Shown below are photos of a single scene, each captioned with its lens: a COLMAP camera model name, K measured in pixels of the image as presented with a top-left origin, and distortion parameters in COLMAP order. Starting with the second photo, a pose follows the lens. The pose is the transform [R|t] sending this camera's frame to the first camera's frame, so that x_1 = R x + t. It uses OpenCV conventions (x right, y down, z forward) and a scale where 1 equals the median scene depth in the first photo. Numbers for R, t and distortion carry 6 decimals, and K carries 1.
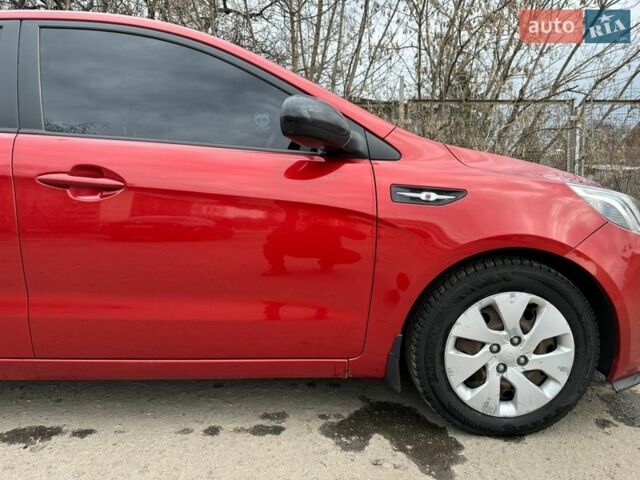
lens RADIAL K [[452.8, 0, 320.0], [0, 452.8, 240.0], [0, 0, 1]] dist [0.070079, -0.068244]
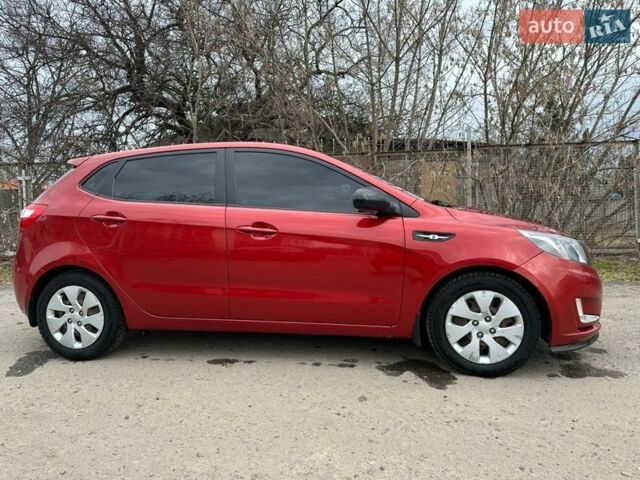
lens RADIAL K [[452.8, 0, 320.0], [0, 452.8, 240.0], [0, 0, 1]] dist [0.070079, -0.068244]
pose [[0.982773, 0.001273, -0.184812, 0.118015], [-0.013846, 0.997673, -0.066754, 0.043695], [0.184297, 0.068163, 0.980504, -0.845549]]
